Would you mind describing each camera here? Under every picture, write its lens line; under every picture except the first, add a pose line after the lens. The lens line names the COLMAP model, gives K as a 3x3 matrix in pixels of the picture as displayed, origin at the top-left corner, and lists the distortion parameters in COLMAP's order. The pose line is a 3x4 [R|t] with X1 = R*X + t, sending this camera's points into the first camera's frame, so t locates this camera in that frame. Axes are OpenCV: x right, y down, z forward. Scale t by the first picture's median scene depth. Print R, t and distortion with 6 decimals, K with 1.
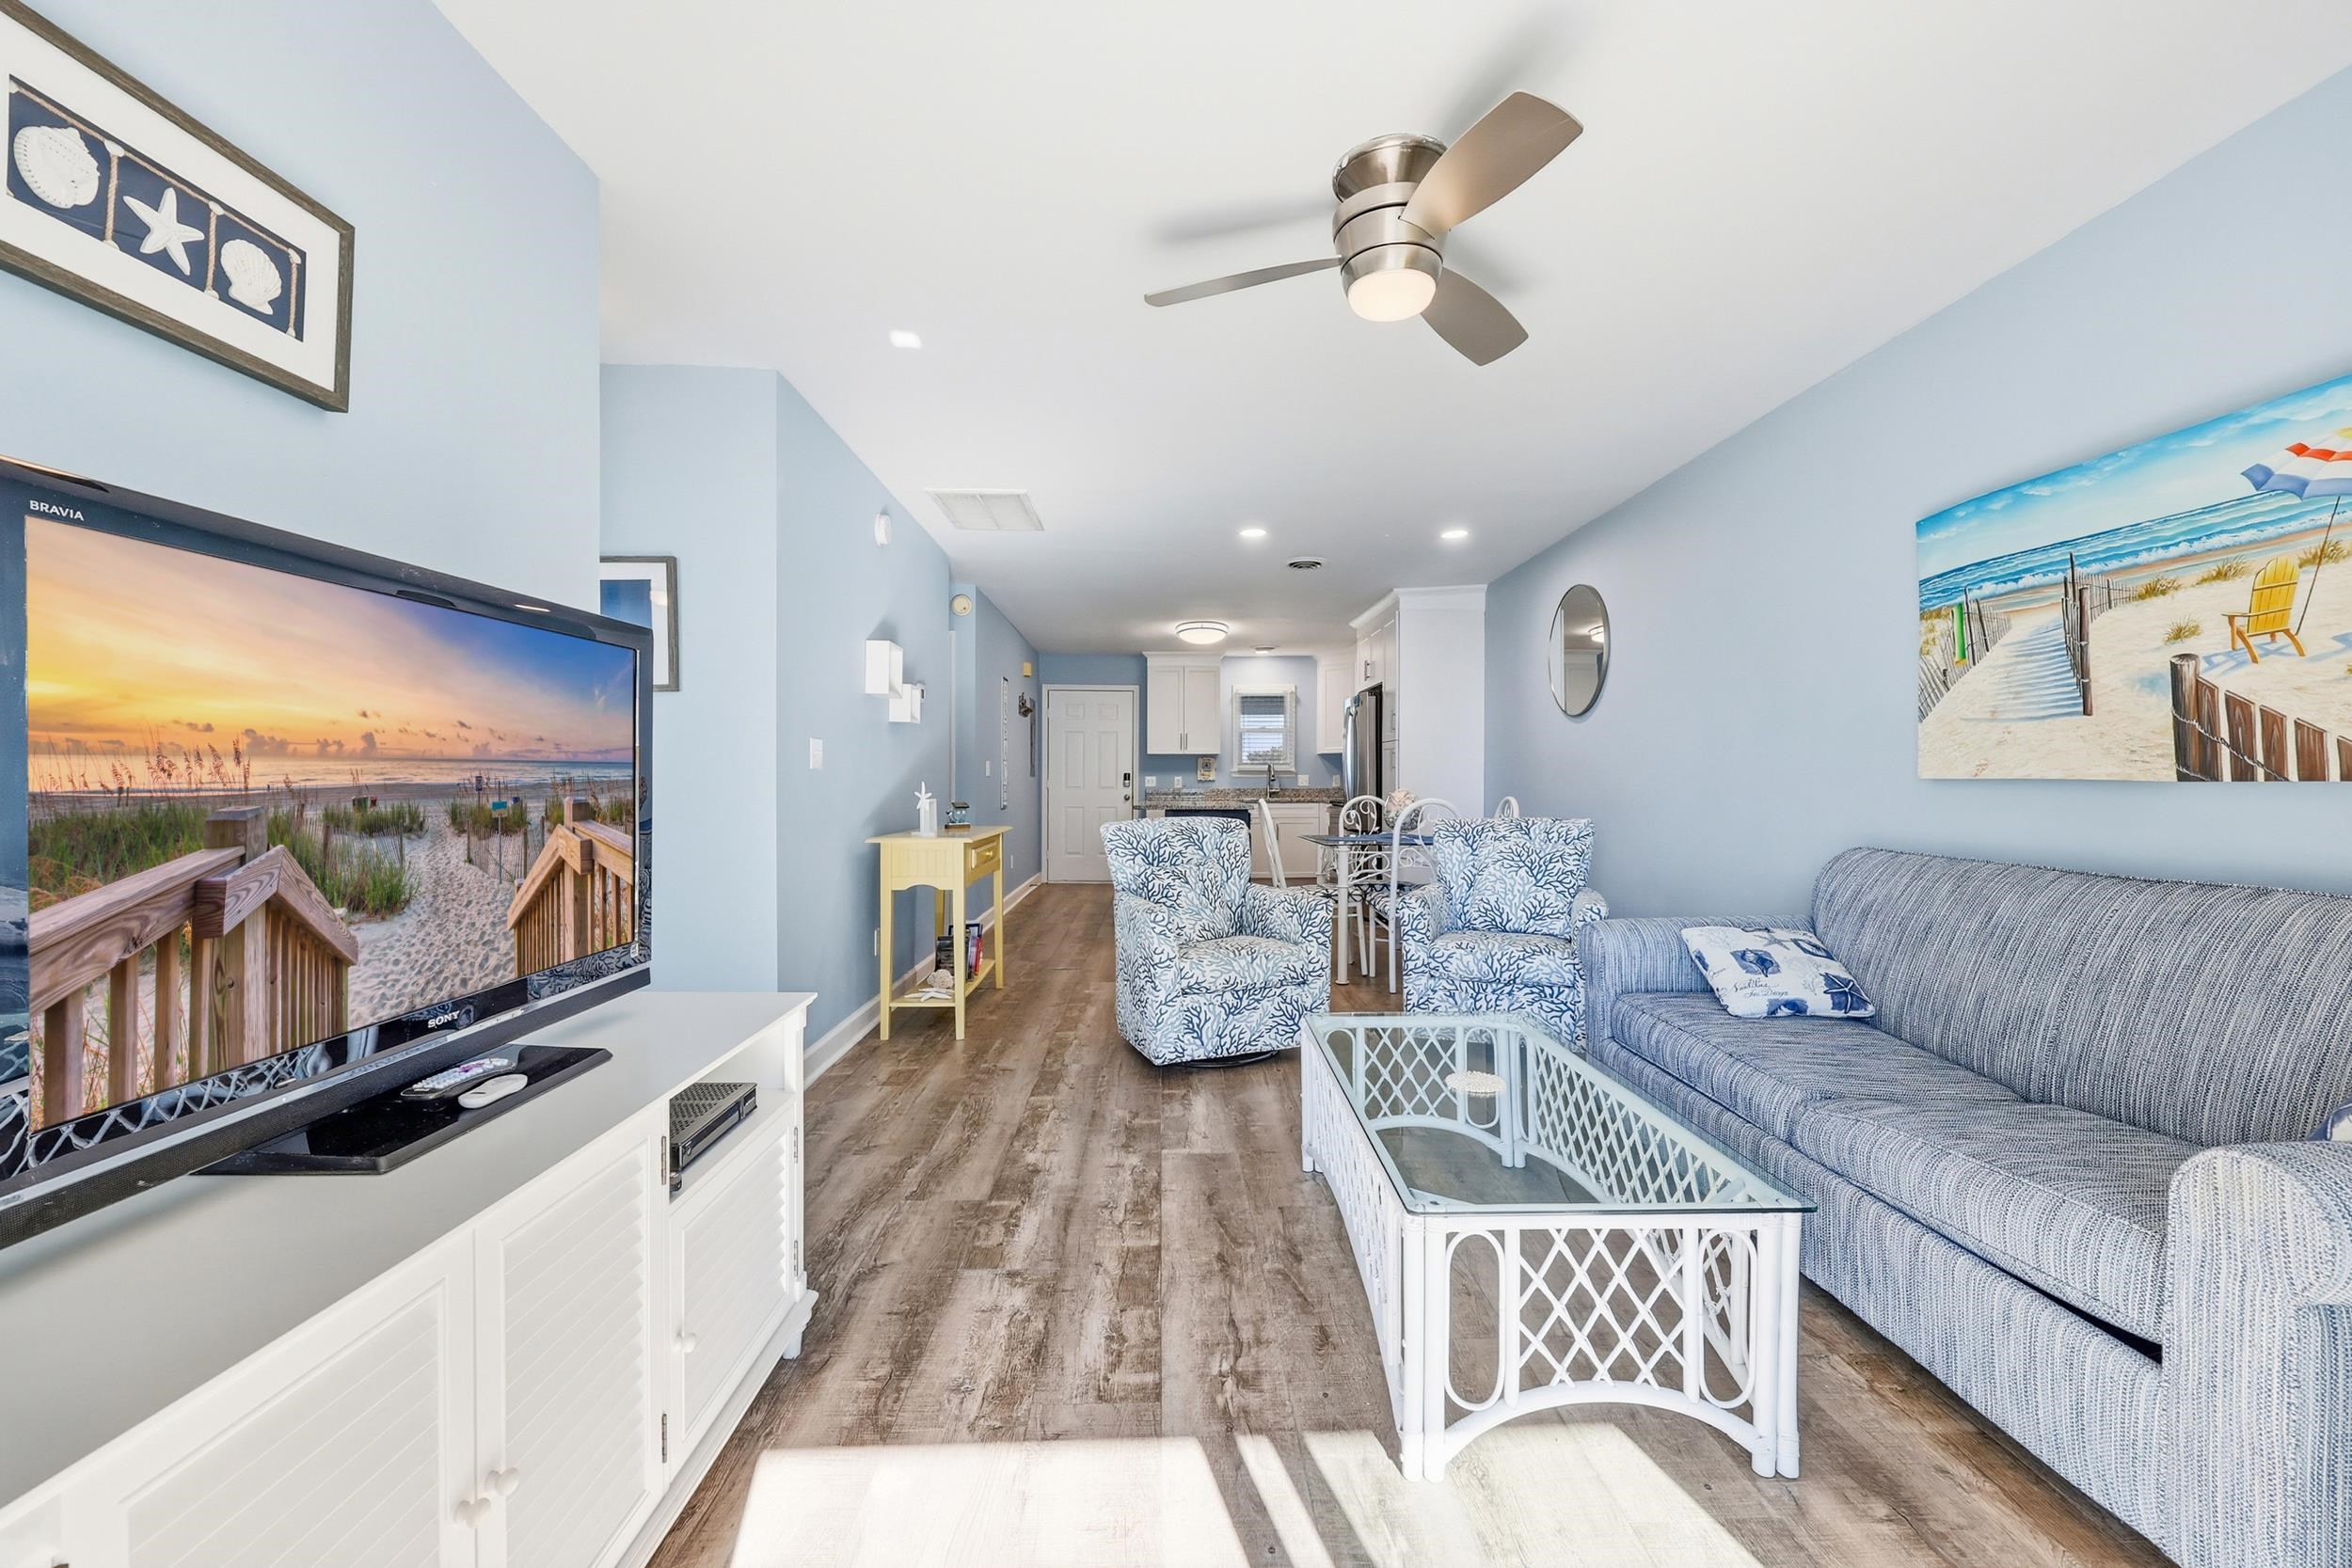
lens RADIAL K [[961.5, 0, 1182.5], [0, 961.5, 800.6], [0, 0, 1]] dist [-0.000807, 0.000042]
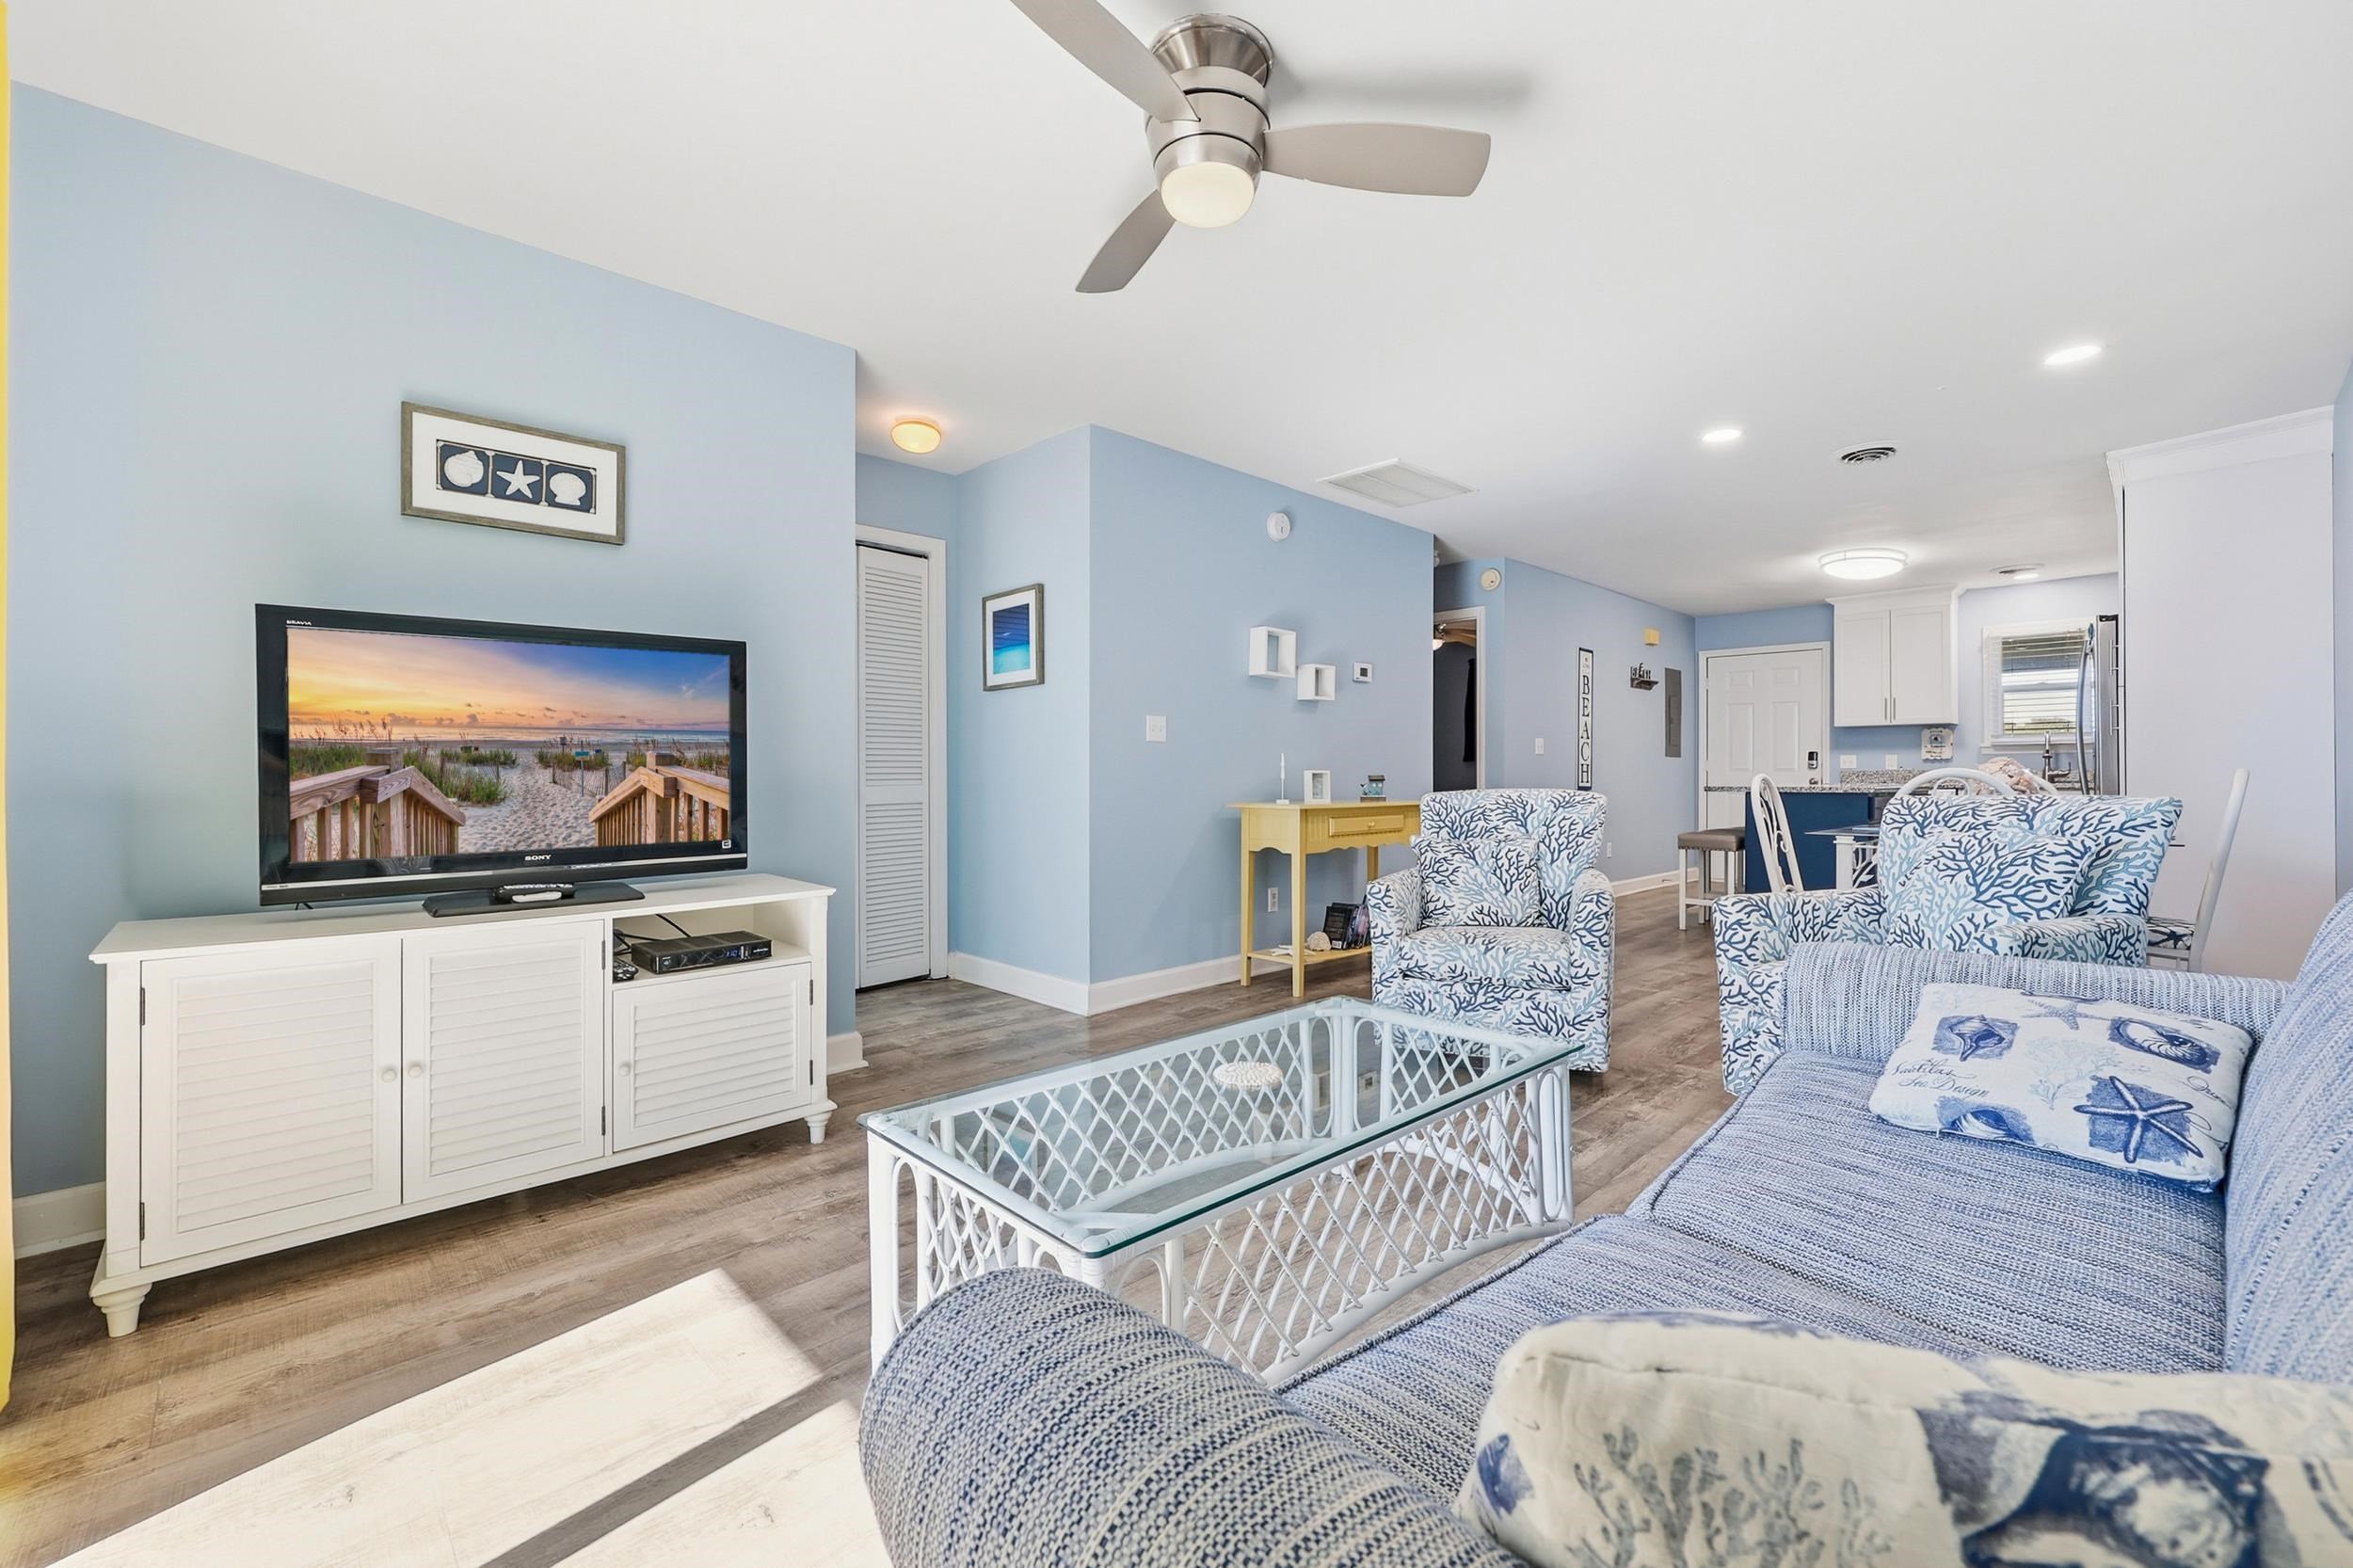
lens RADIAL K [[962.0, 0, 1218.3], [0, 962.0, 814.6], [0, 0, 1]] dist [-0.000807, 0.000042]
pose [[0.688305, 0.025602, -0.724969, 1.010651], [-0.010078, 0.999618, 0.025732, 0.043024], [0.725351, -0.010405, 0.688300, 0.430699]]
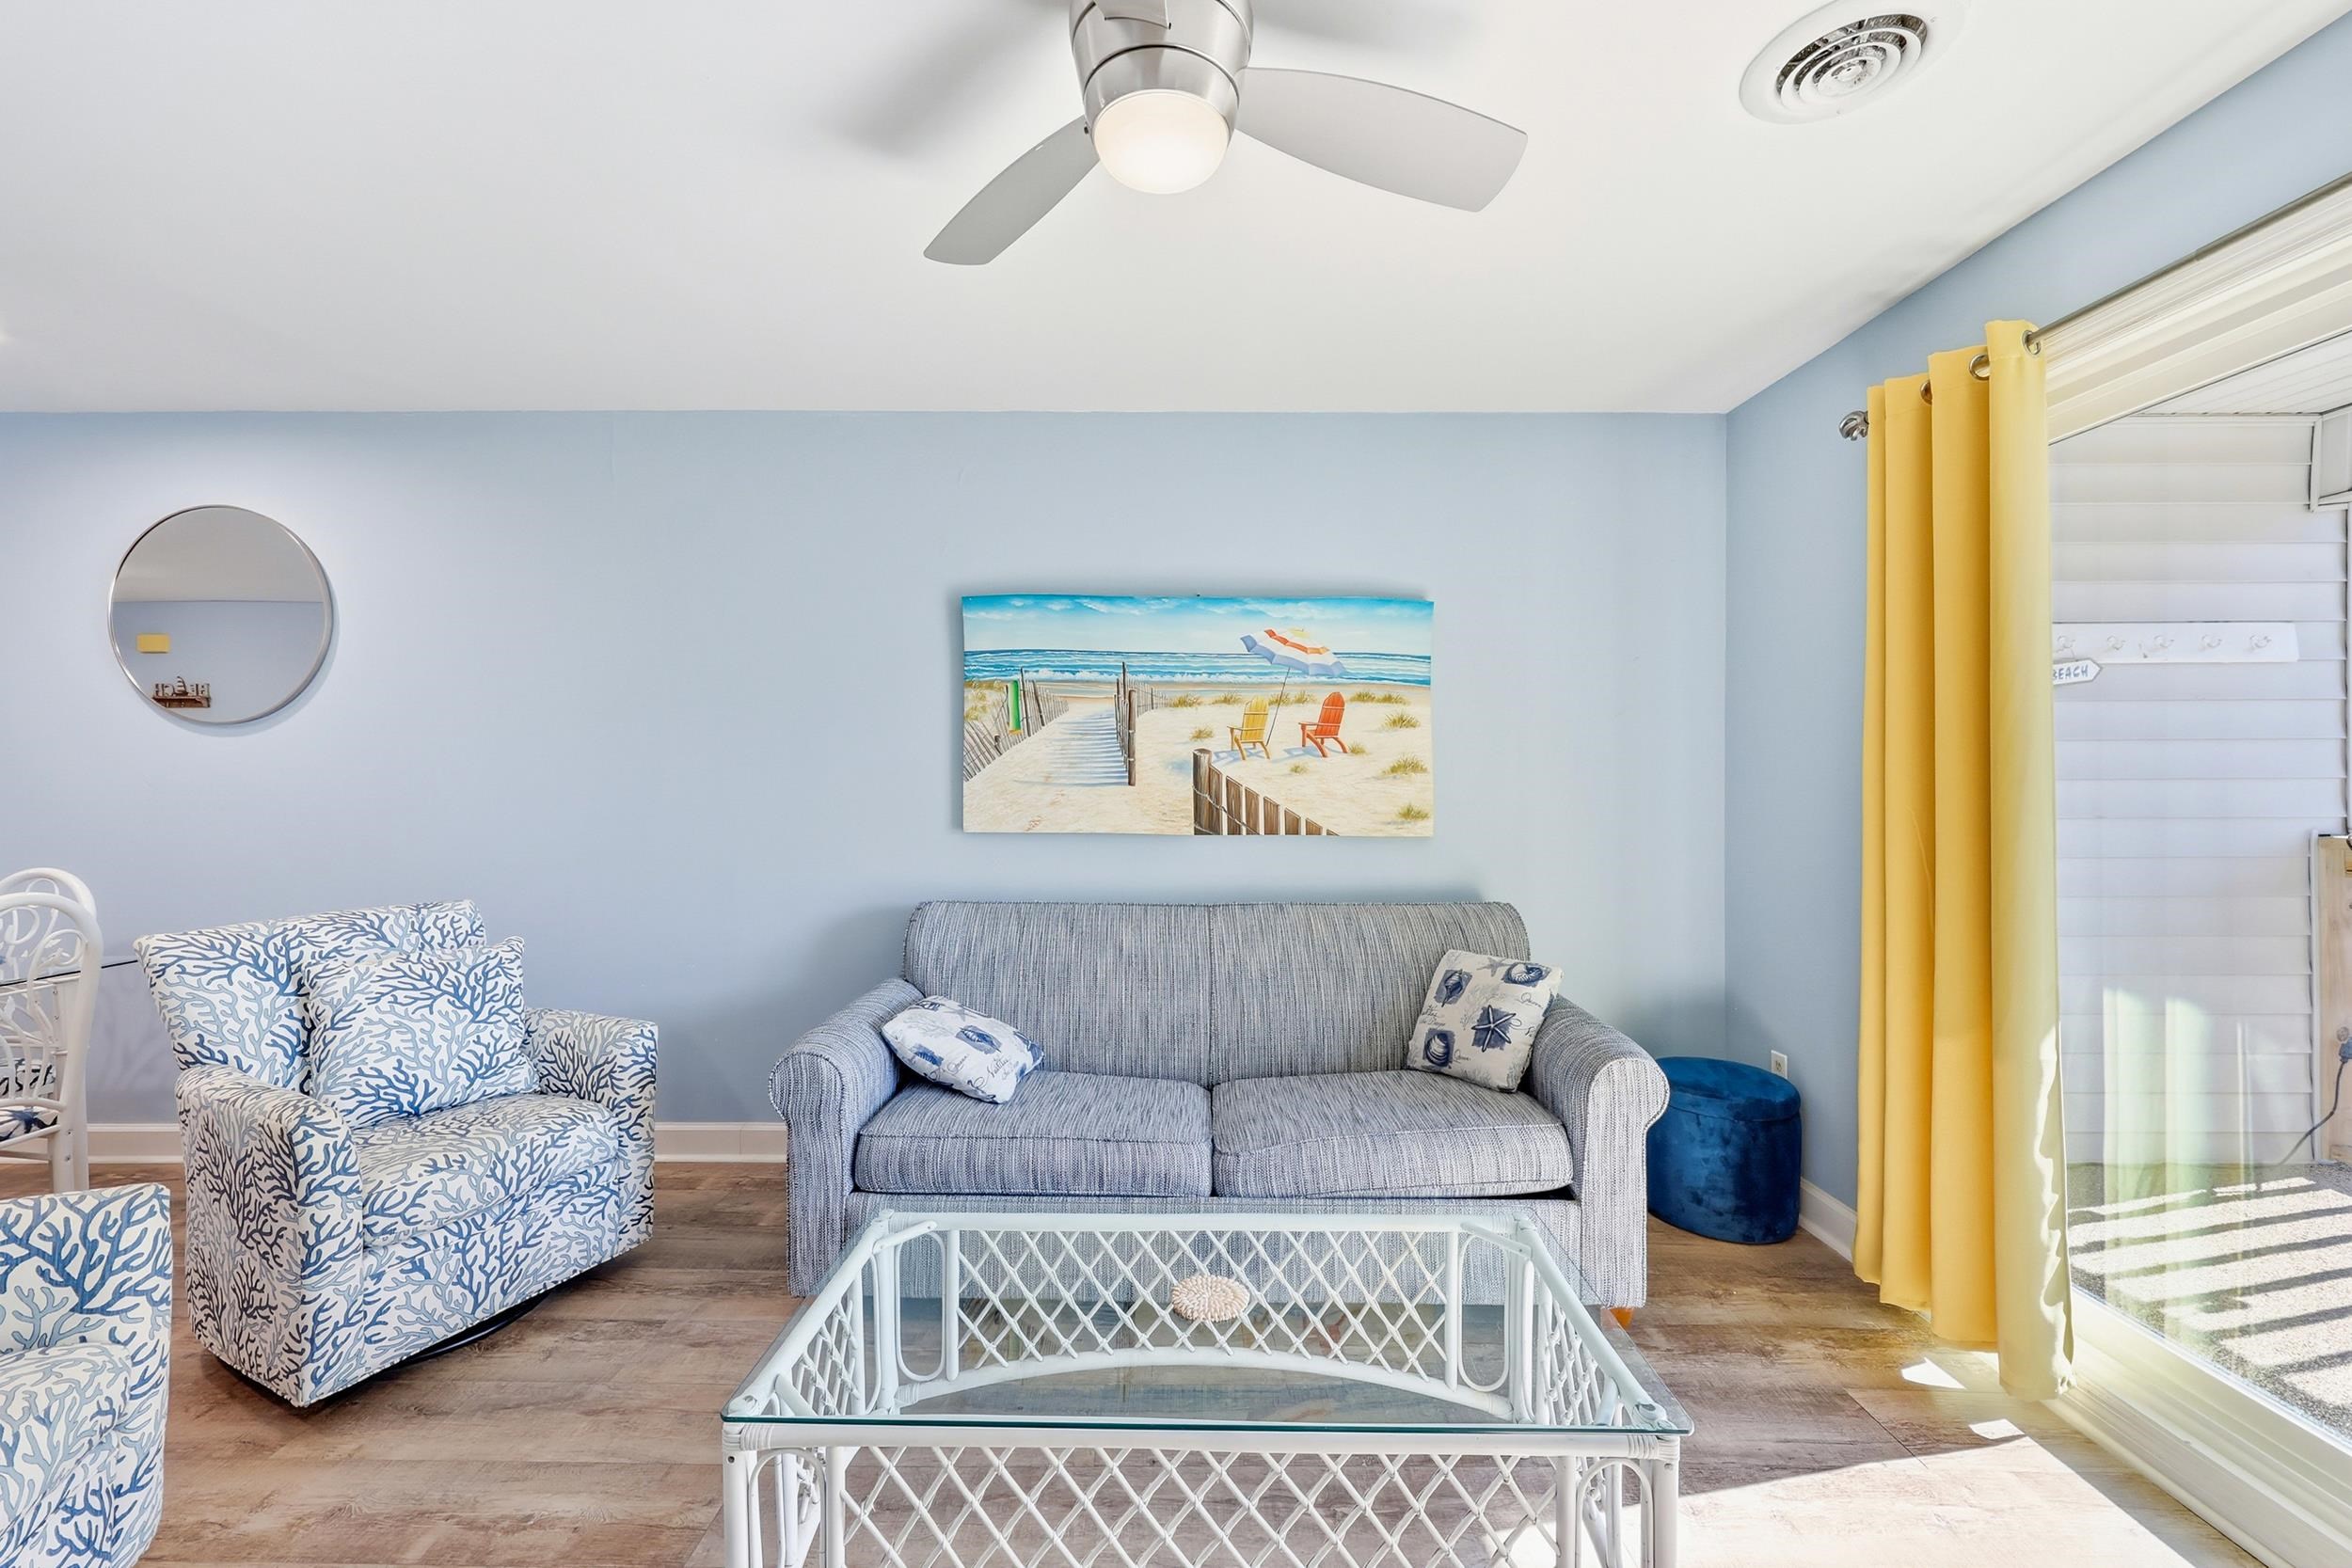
lens RADIAL K [[961.5, 0, 1192.6], [0, 961.5, 784.1], [0, 0, 1]] dist [-0.000807, 0.000042]
pose [[0.028218, -0.005534, 0.999586, -0.484455], [0.020716, 0.999773, 0.004950, -0.119330], [-0.999387, 0.020567, 0.028327, 1.092366]]
